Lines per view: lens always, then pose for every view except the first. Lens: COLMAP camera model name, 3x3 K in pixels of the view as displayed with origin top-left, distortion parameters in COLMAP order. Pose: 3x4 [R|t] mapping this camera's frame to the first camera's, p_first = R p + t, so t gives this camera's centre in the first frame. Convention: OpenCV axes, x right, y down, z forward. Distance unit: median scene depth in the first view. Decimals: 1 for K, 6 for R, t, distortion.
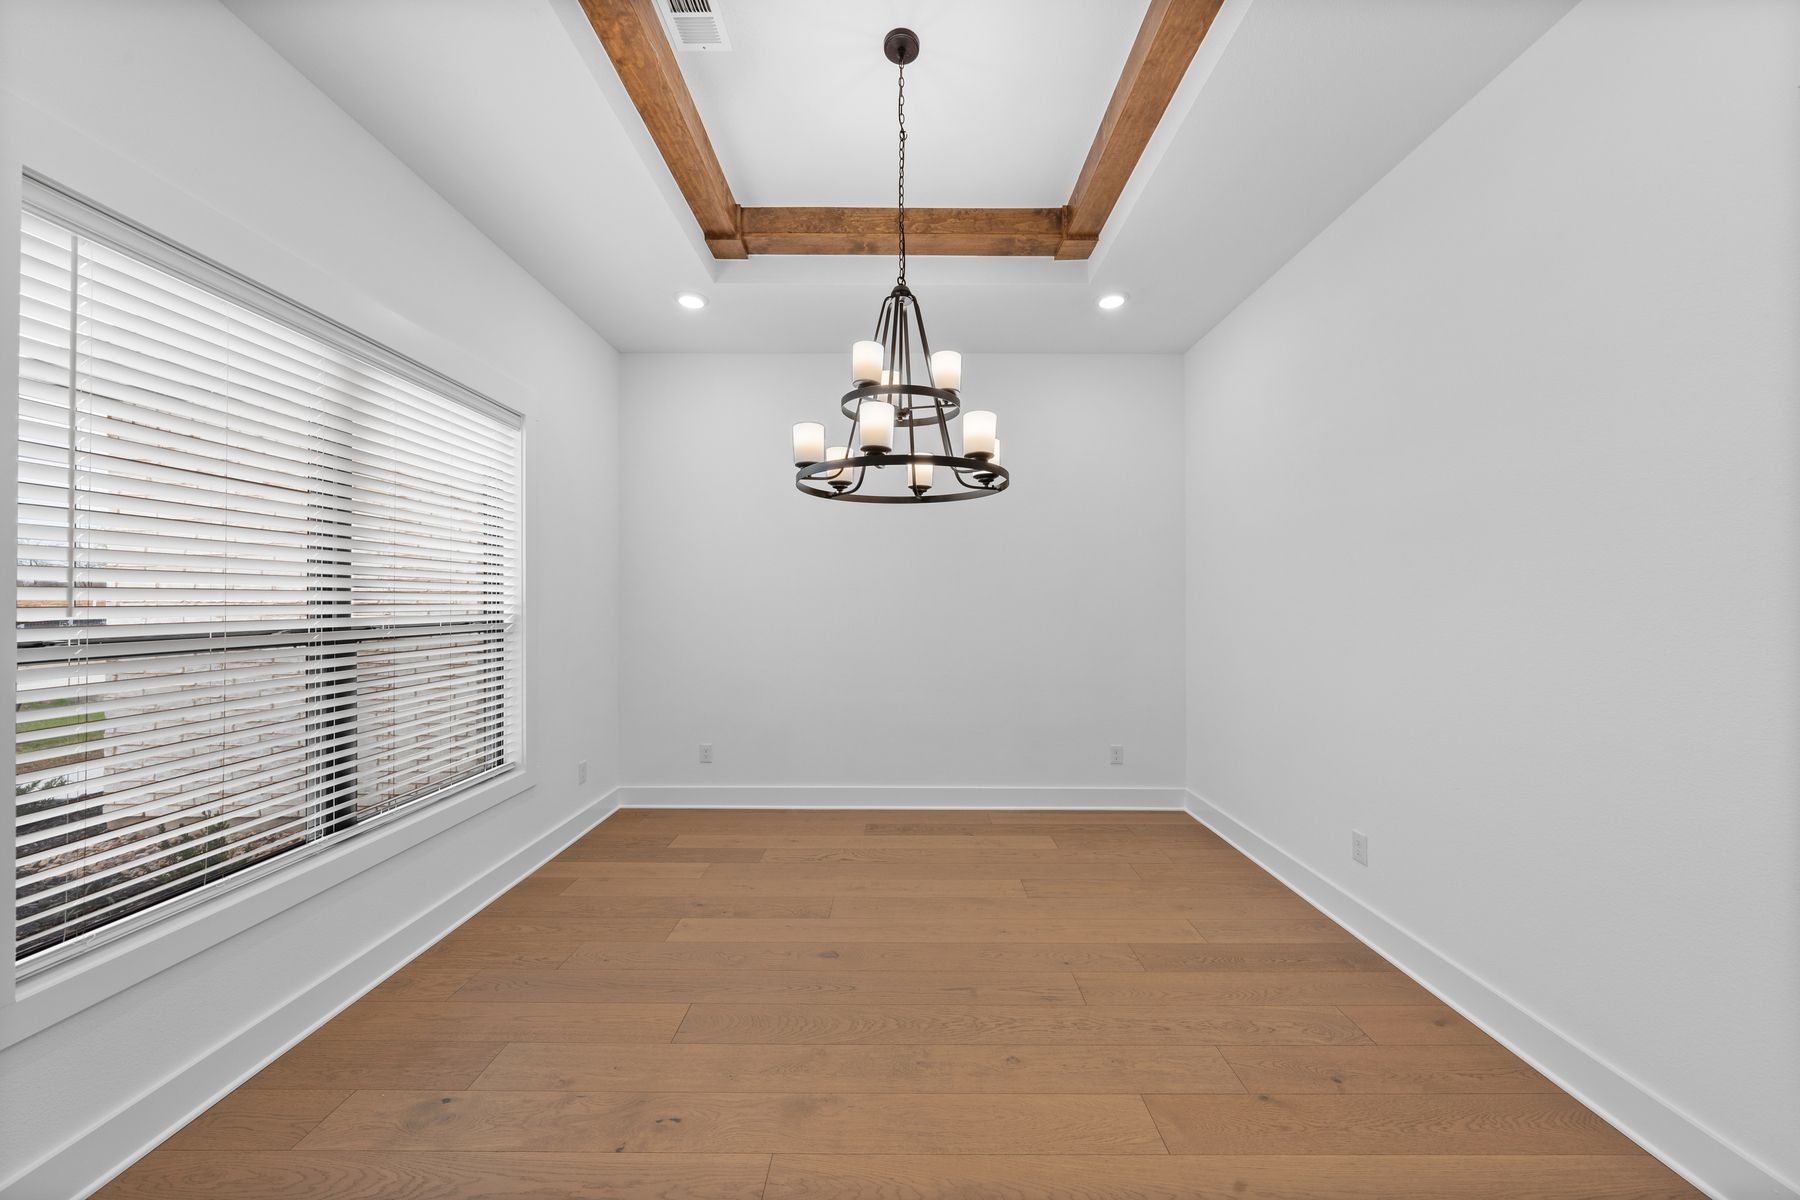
lens RADIAL K [[637.8, 0, 900.9], [0, 637.8, 593.1], [0, 0, 1]] dist [-0.002059, -0.000105]
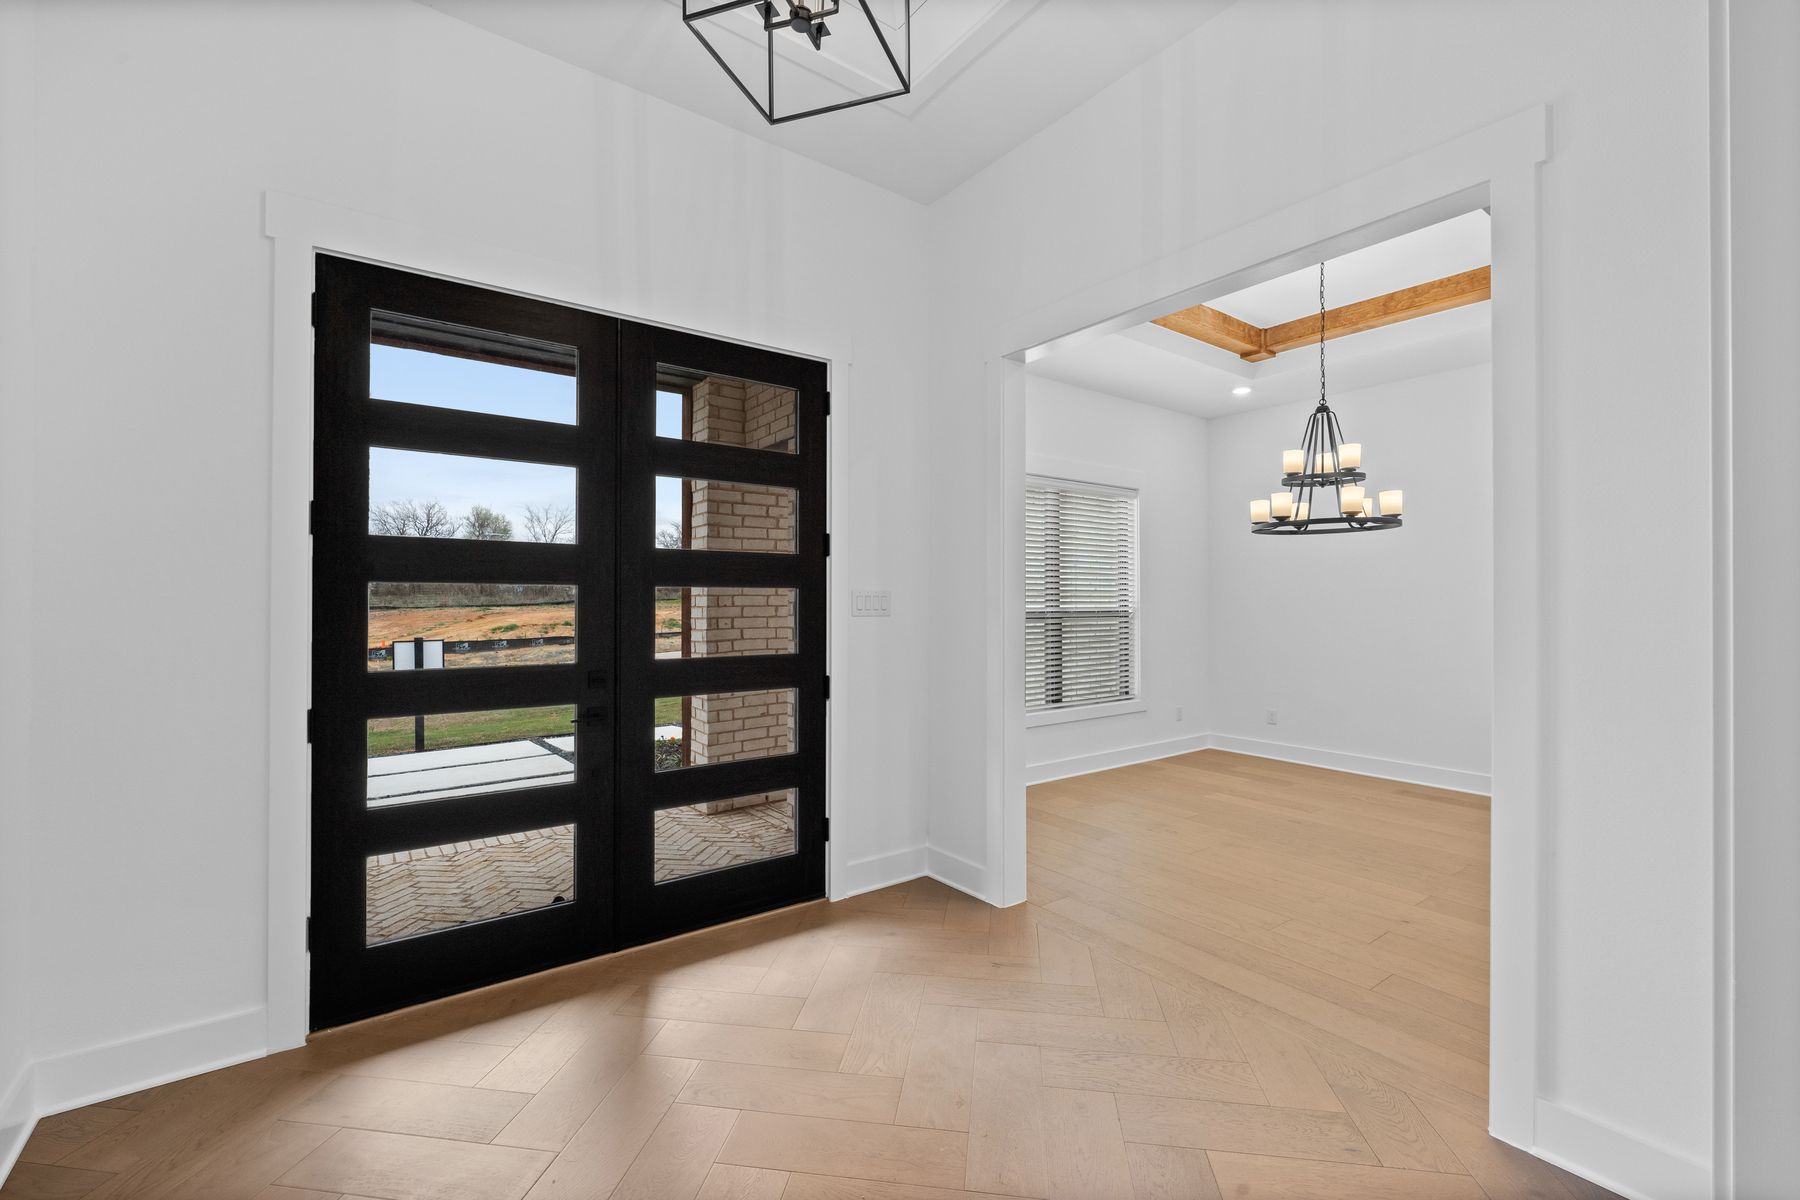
lens RADIAL K [[807.1, 0, 894.7], [0, 807.1, 594.1], [0, 0, 1]] dist [-0.001363, -0.000205]
pose [[0.612847, -0.004234, -0.790190, 0.718194], [0.010589, 0.999940, 0.002855, -0.015289], [0.790131, -0.010117, 0.612855, -0.842912]]
